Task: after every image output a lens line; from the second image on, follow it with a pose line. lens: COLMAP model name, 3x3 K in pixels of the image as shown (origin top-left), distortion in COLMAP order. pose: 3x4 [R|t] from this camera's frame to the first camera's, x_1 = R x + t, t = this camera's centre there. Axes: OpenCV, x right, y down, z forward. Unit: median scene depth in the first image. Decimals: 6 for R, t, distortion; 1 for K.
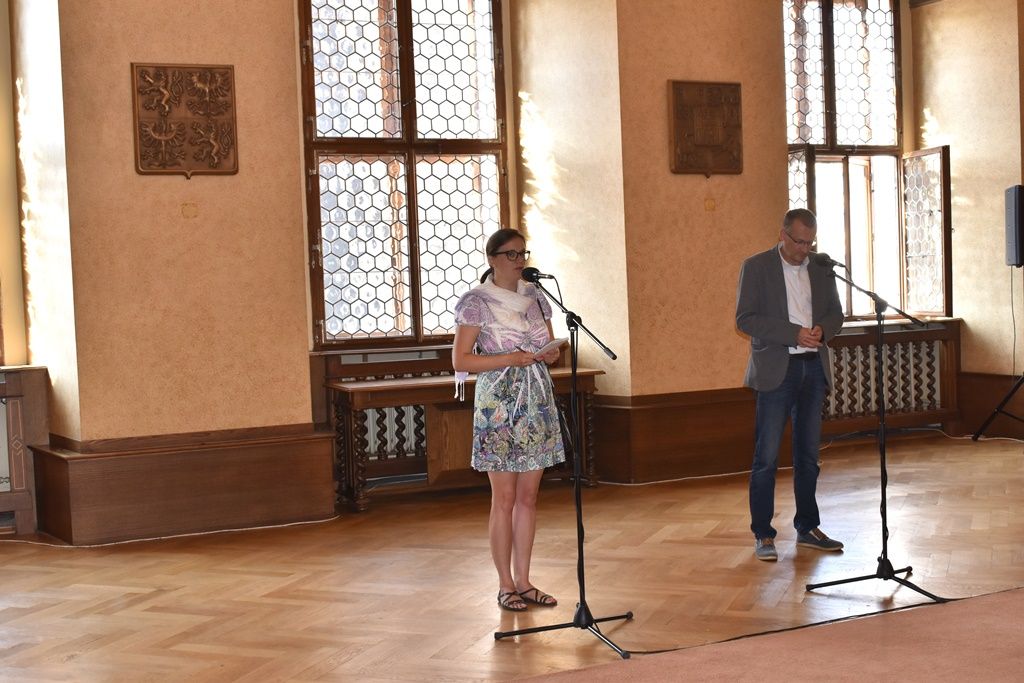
lens RADIAL K [[1340.3, 0, 511.7], [0, 1340.3, 337.6], [0, 0, 1]] dist [0.002011, 0.000000]
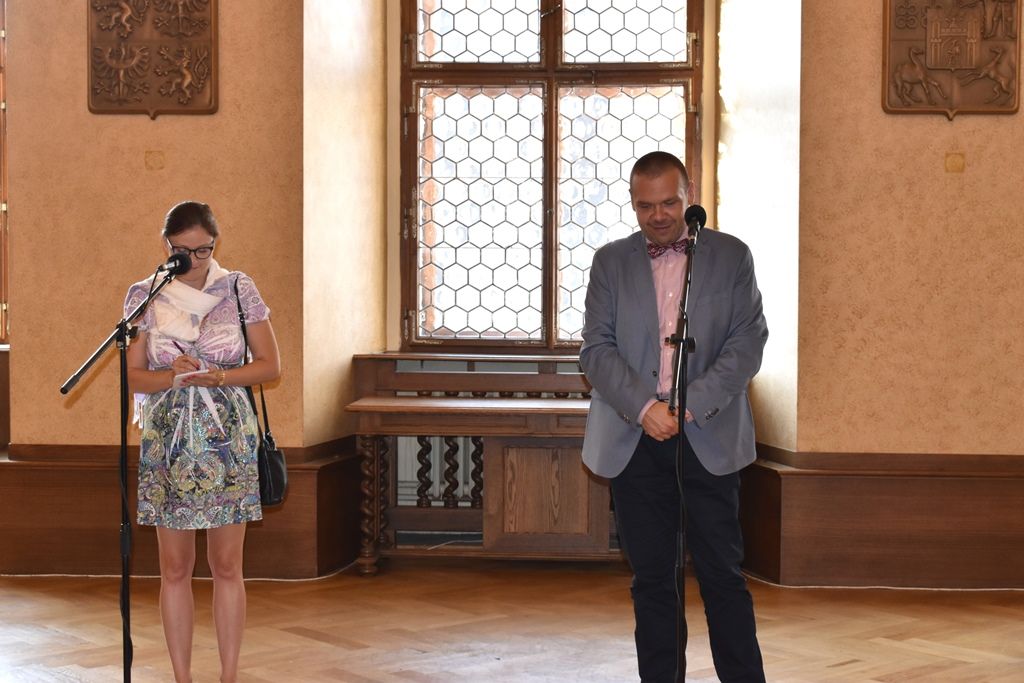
lens RADIAL K [[1806.2, 0, 512.0], [0, 1806.2, 344.6], [0, 0, 1]] dist [0.016034, 0.000000]
pose [[0.881306, 0.063624, -0.468243, 0.377048], [-0.058793, 0.997959, 0.024943, -0.022871], [0.468874, 0.005547, 0.883247, 0.150374]]
